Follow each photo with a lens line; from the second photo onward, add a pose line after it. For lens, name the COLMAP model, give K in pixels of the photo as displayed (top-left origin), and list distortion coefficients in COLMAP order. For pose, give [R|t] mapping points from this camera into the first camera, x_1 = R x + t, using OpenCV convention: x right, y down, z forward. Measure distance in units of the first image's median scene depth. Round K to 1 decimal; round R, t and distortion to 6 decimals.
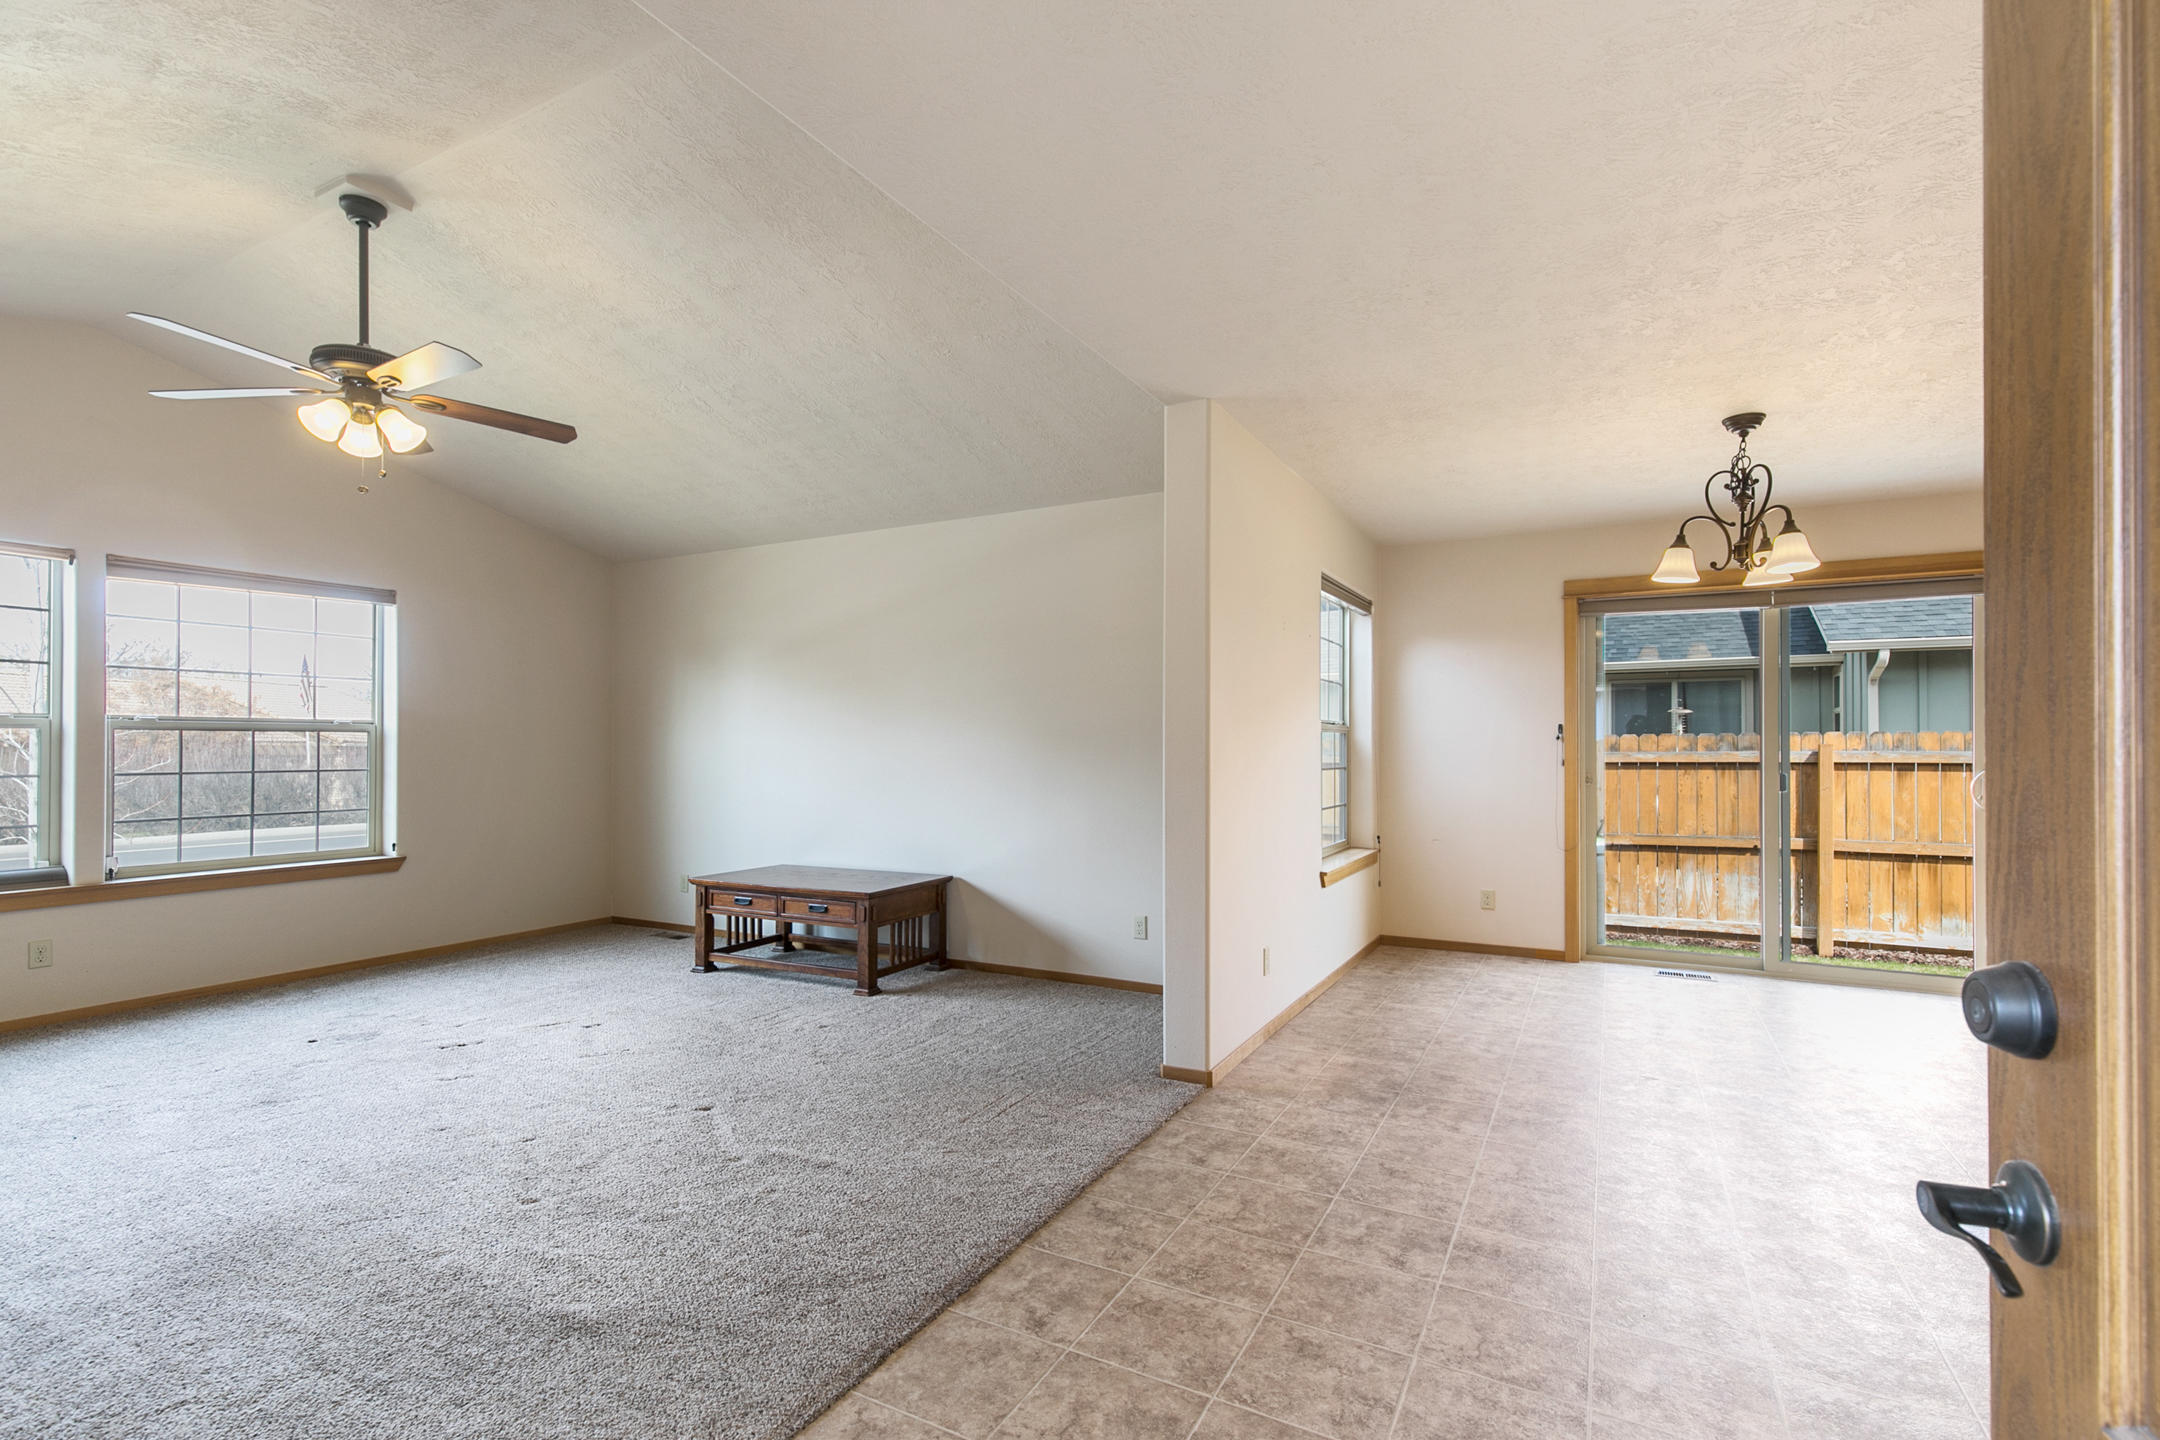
lens RADIAL K [[983.1, 0, 1087.8], [0, 983.1, 739.6], [0, 0, 1]] dist [0.000594, -0.000208]
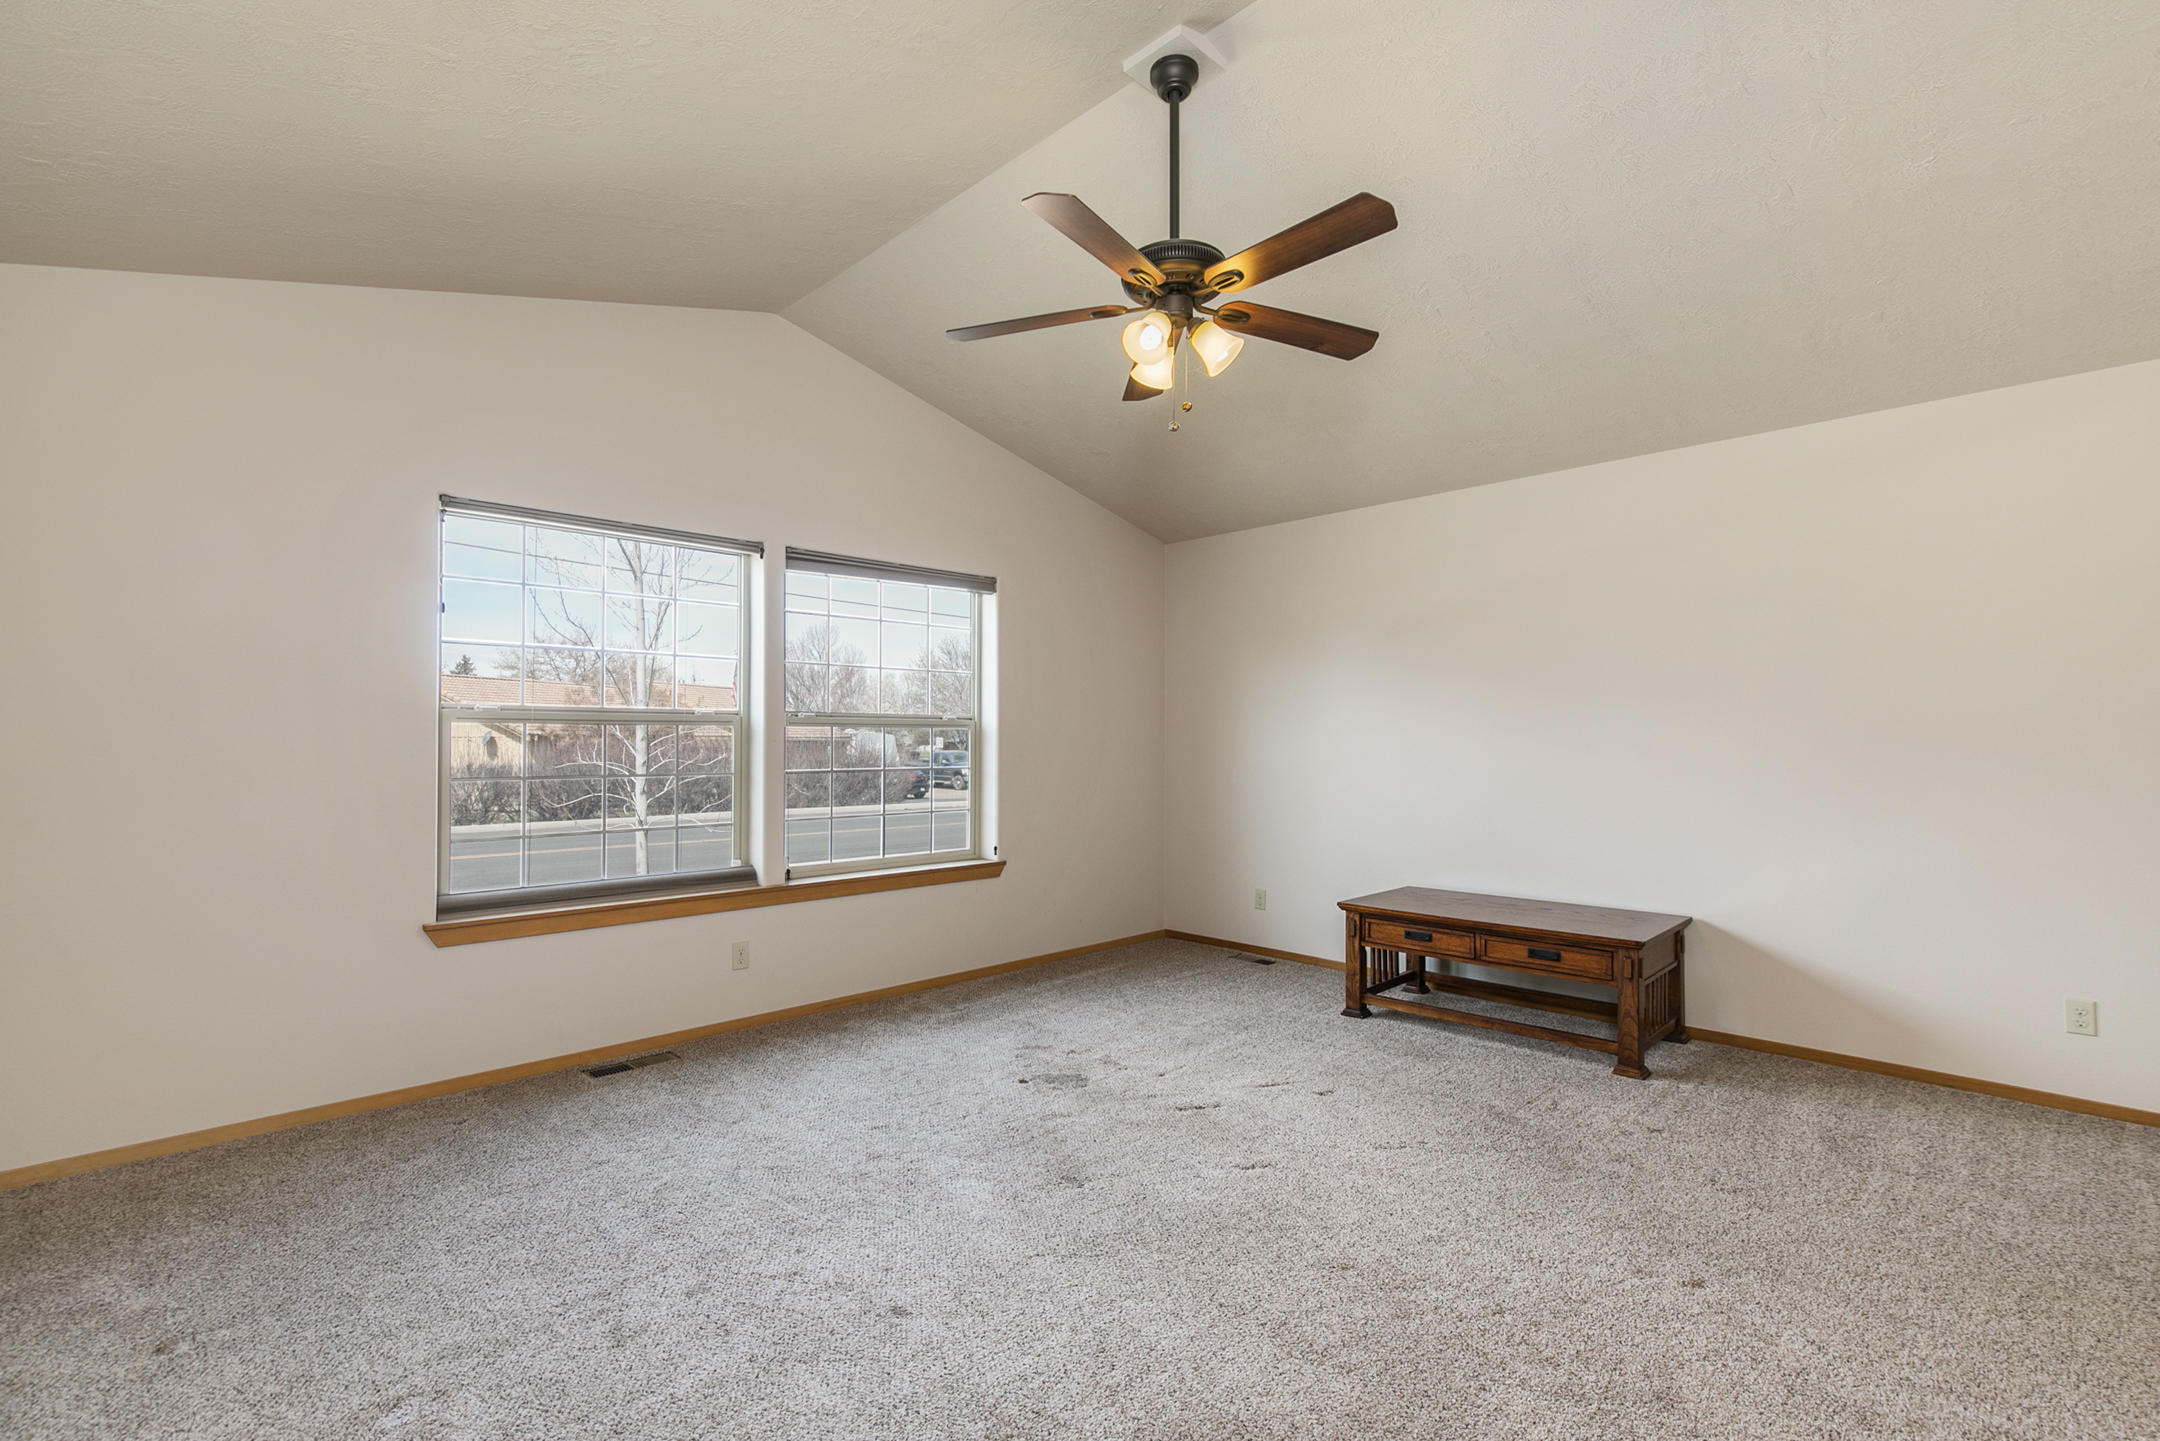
lens RADIAL K [[975.3, 0, 1067.9], [0, 975.3, 726.2], [0, 0, 1]] dist [0.002401, 0.000131]
pose [[0.951764, -0.002436, -0.306821, -0.357299], [0.000117, 0.999971, -0.007576, -0.002579], [0.306831, 0.007175, 0.951737, 0.134375]]
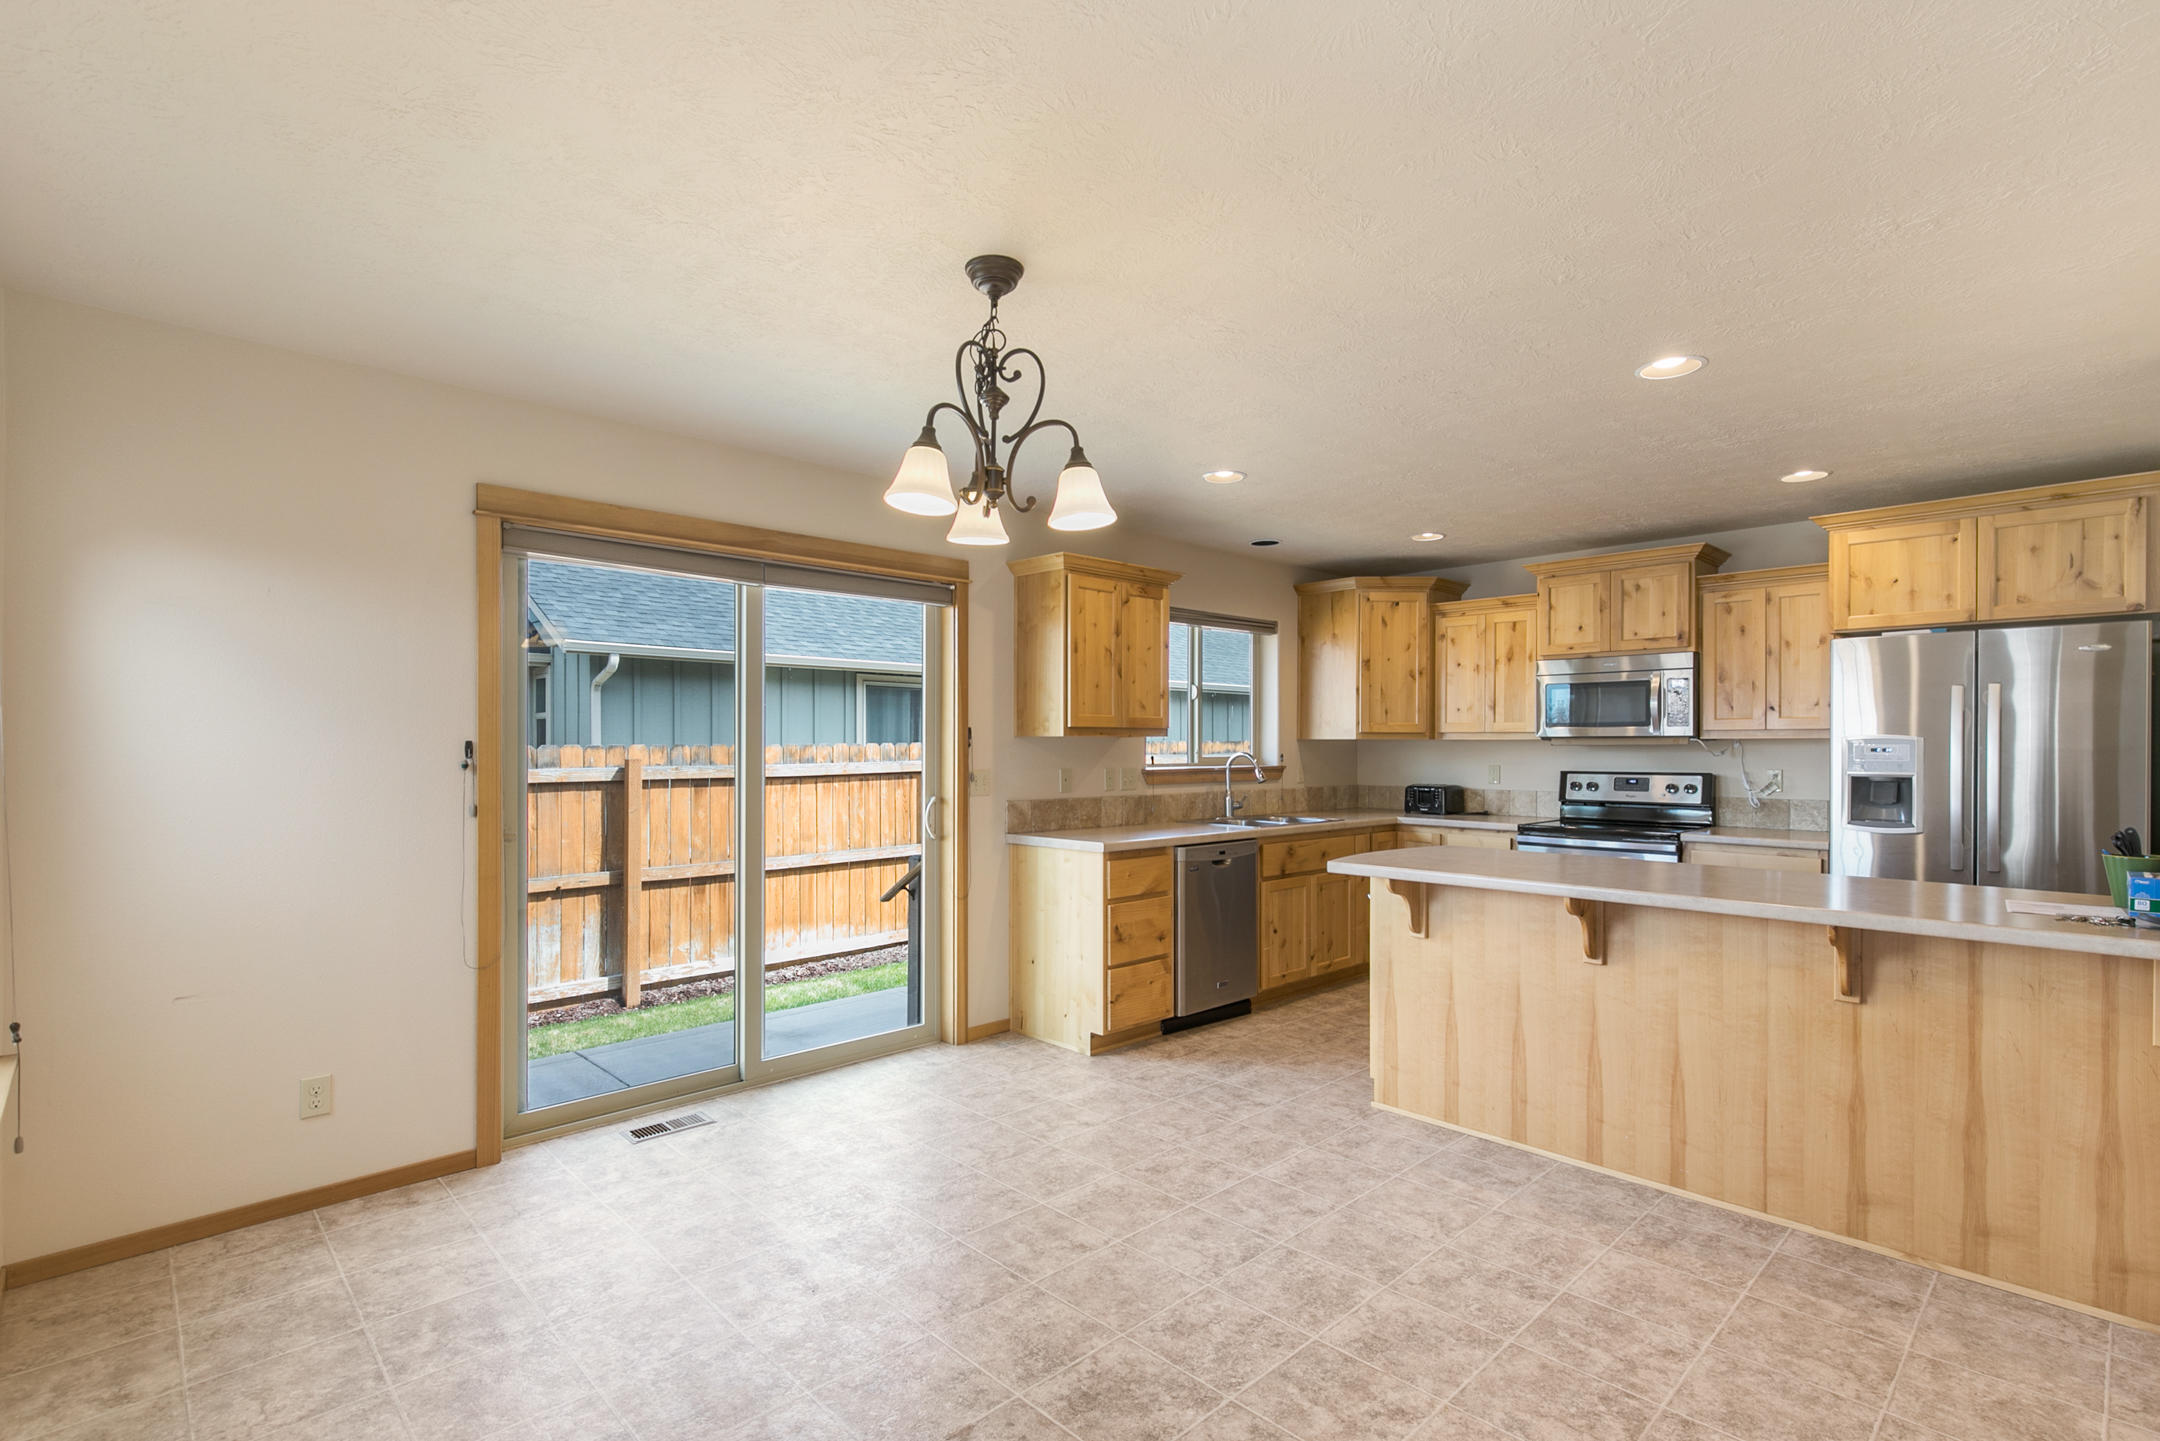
lens RADIAL K [[1009.1, 0, 1061.2], [0, 1009.1, 743.5], [0, 0, 1]] dist [0.004056, 0.000290]
pose [[0.320811, 0.000210, 0.947143, 0.050435], [-0.005631, 0.999983, 0.001685, -0.017772], [-0.947127, -0.005874, 0.320807, 0.518502]]
